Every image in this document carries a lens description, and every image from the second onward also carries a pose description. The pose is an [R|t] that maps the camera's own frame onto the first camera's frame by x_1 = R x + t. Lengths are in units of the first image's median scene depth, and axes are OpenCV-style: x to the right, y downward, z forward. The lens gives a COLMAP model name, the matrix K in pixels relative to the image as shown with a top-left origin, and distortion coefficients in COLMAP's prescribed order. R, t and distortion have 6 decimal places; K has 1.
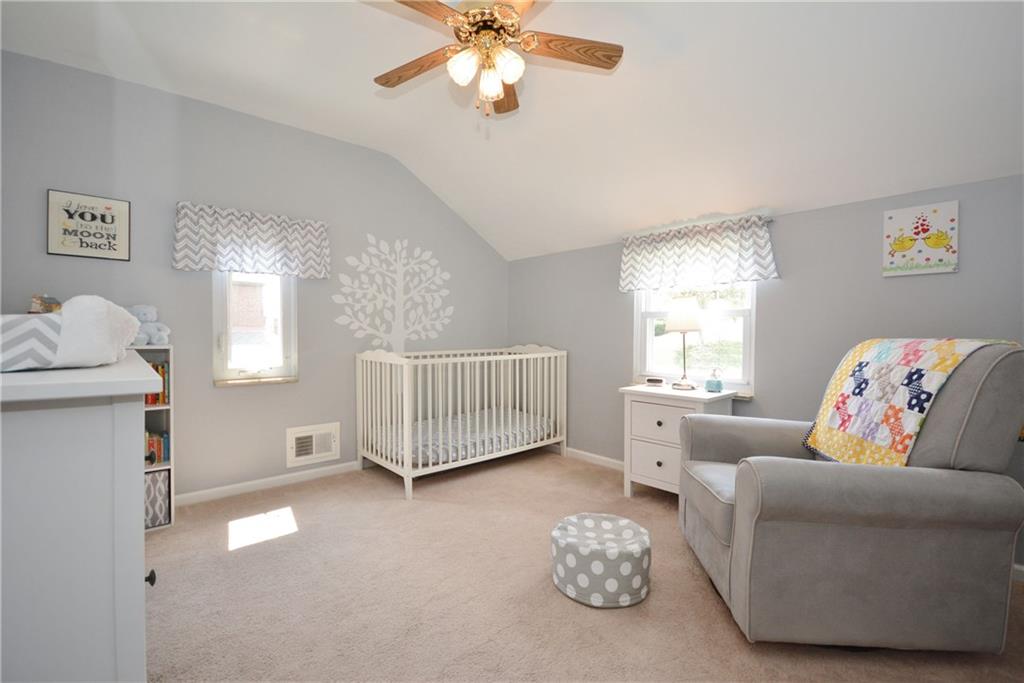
lens RADIAL K [[455.5, 0, 515.9], [0, 455.5, 336.8], [0, 0, 1]] dist [0.010222, -0.011427]
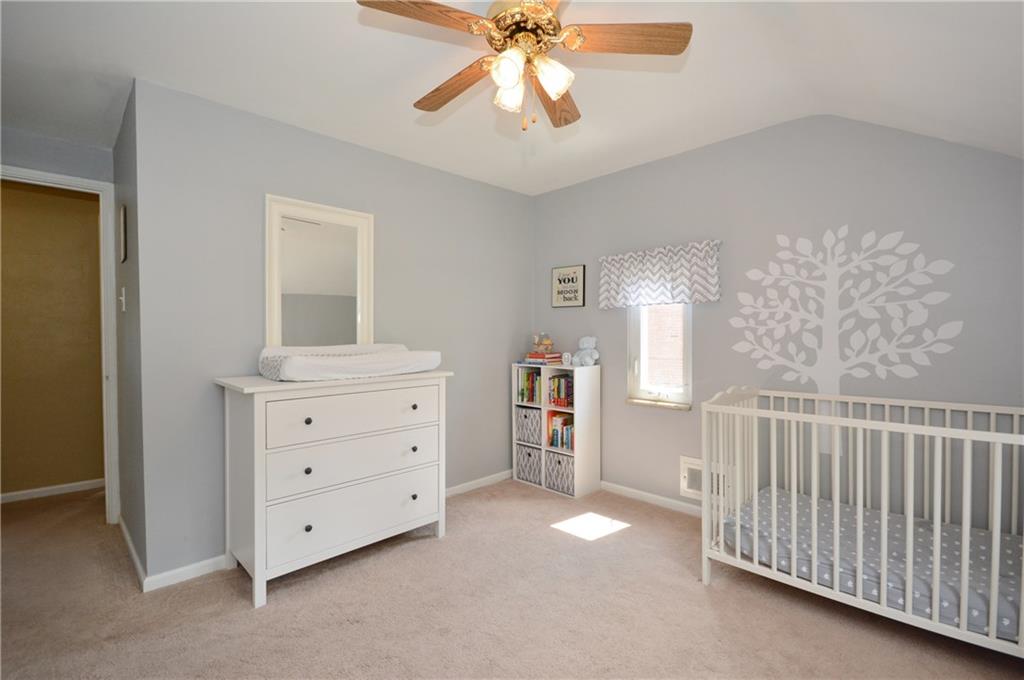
lens RADIAL K [[460.8, 0, 514.9], [0, 460.8, 342.4], [0, 0, 1]] dist [0.000070, -0.000120]
pose [[0.052308, 0.002085, -0.998629, 0.425430], [-0.022286, 0.999751, 0.000920, -0.034795], [0.998382, 0.022207, 0.052342, 0.510586]]
